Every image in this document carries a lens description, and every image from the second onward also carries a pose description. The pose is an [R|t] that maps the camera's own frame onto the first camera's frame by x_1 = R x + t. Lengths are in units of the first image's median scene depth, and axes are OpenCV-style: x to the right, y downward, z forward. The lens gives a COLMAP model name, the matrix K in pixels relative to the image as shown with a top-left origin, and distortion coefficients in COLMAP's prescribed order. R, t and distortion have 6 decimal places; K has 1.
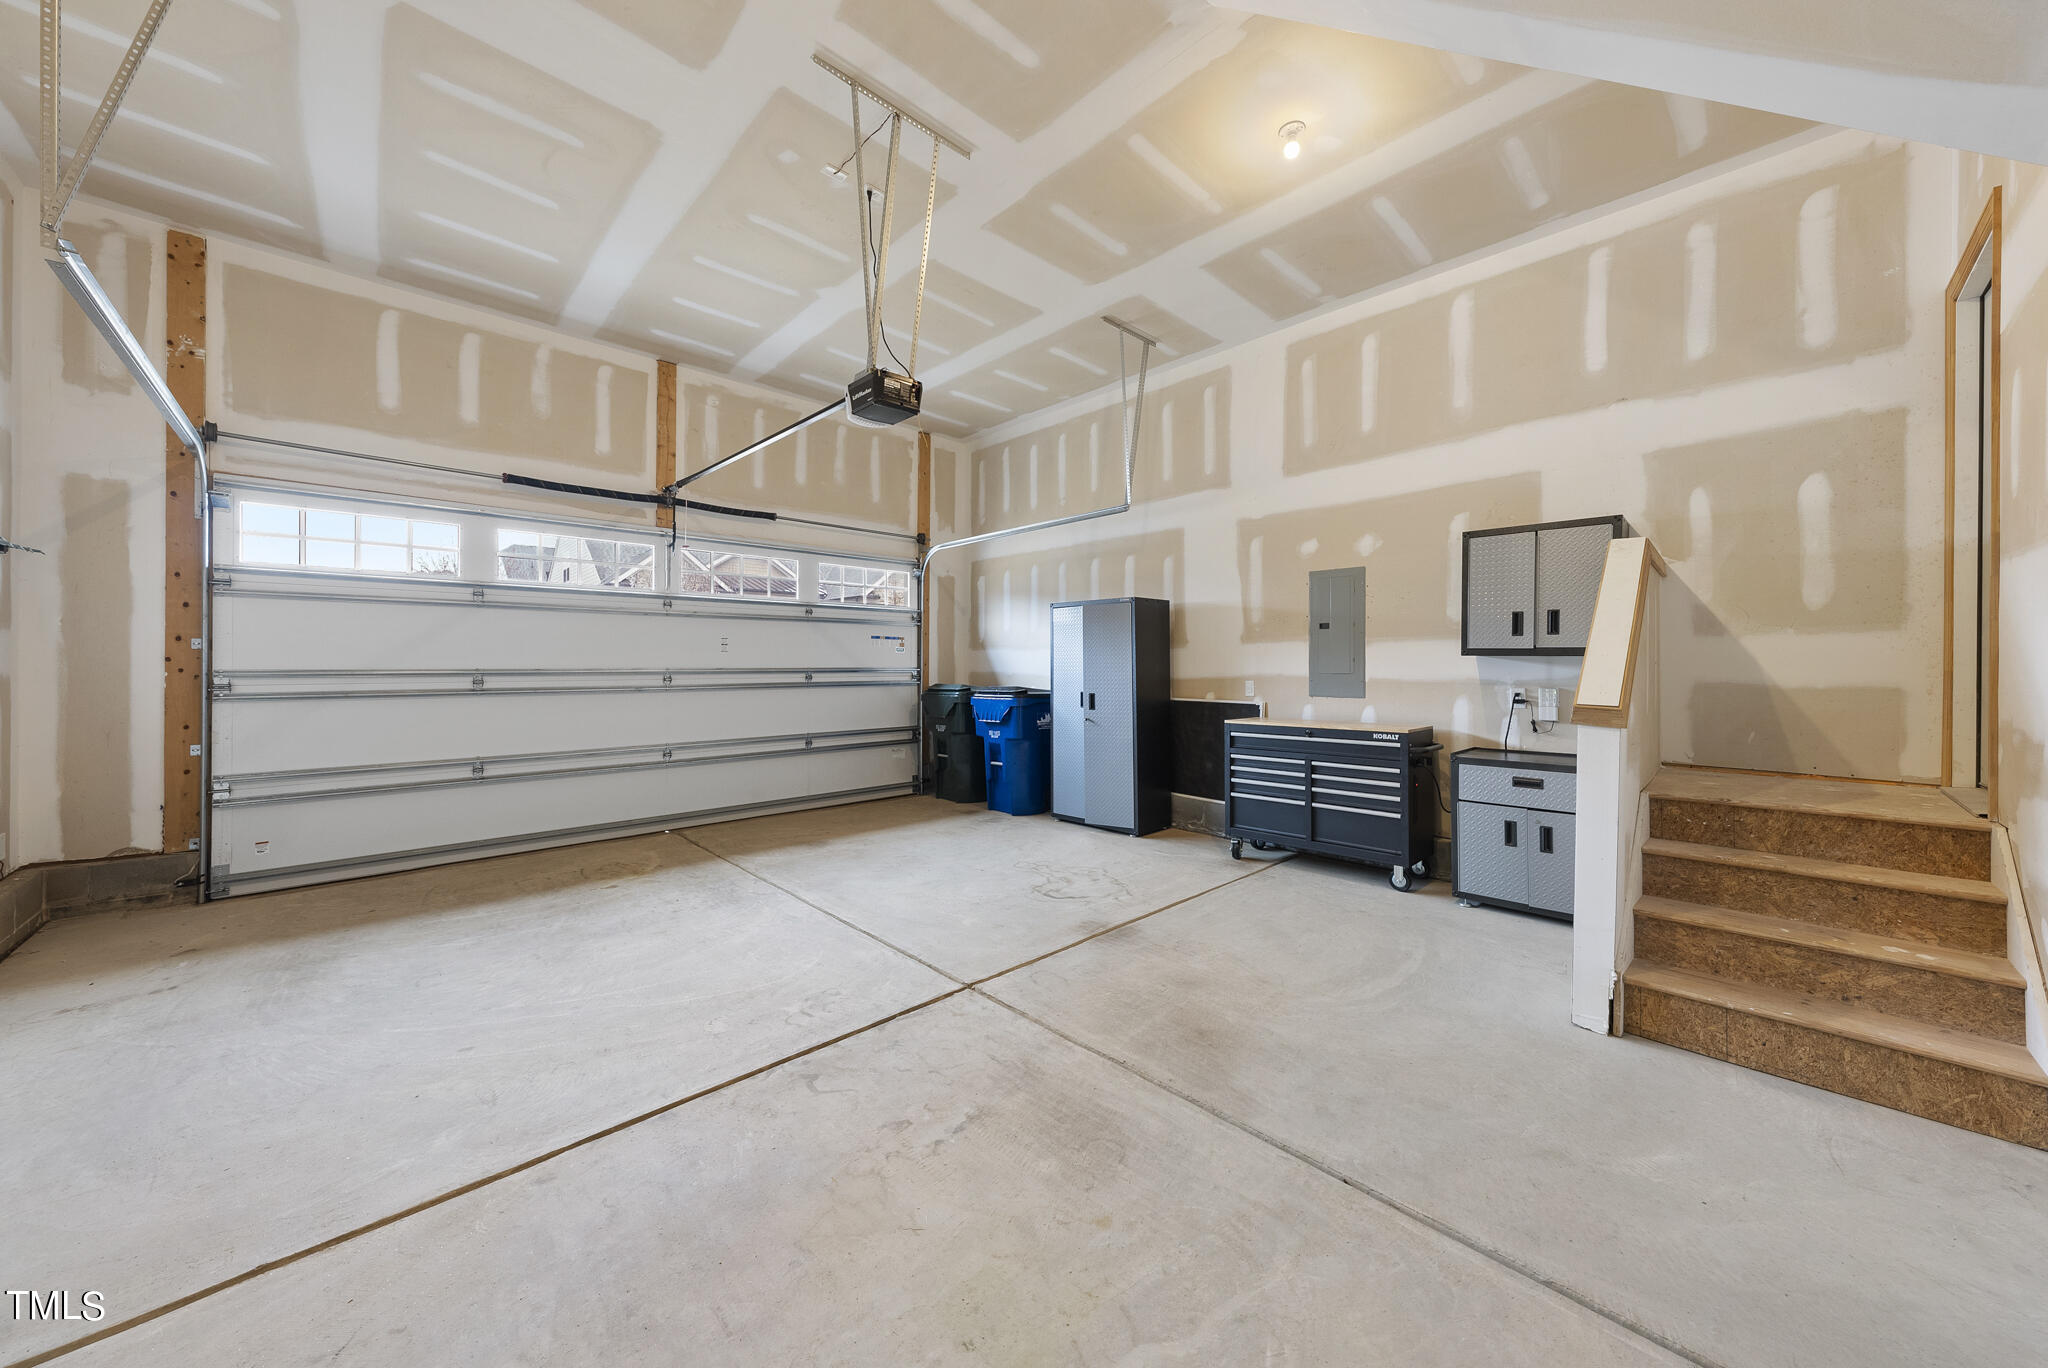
lens RADIAL K [[710.7, 0, 1025.3], [0, 710.7, 665.3], [0, 0, 1]] dist [-0.002405, 0.000877]
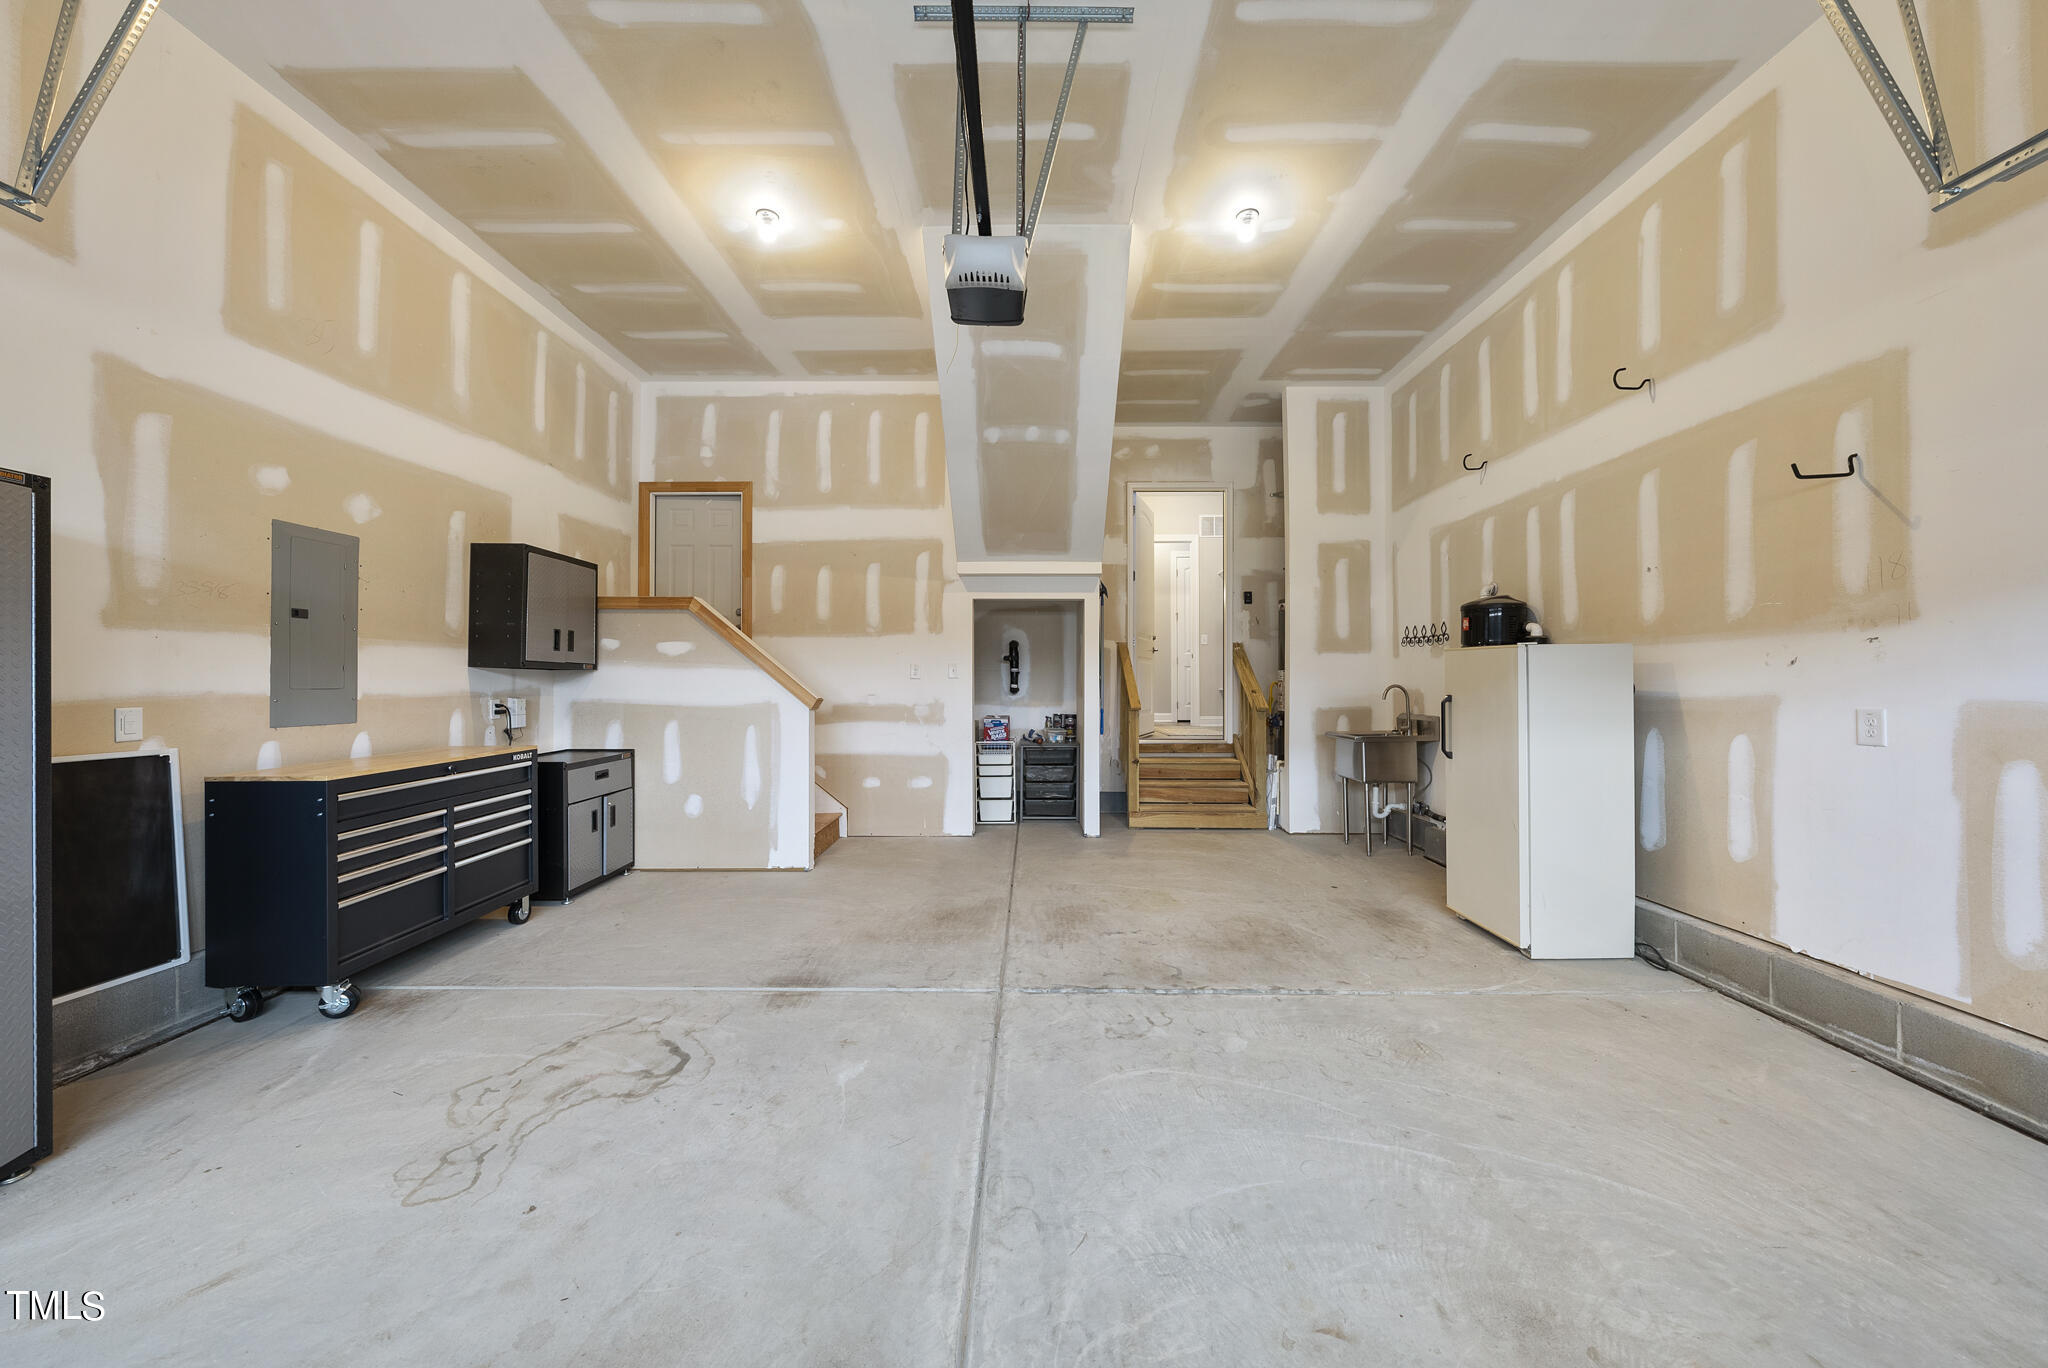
lens RADIAL K [[710.7, 0, 1025.6], [0, 710.7, 681.1], [0, 0, 1]] dist [-0.002405, 0.000877]
pose [[-0.723348, -0.002710, 0.690479, -0.585916], [-0.002096, 0.999996, 0.001729, 0.002639], [-0.690481, -0.000197, -0.723351, 1.238482]]
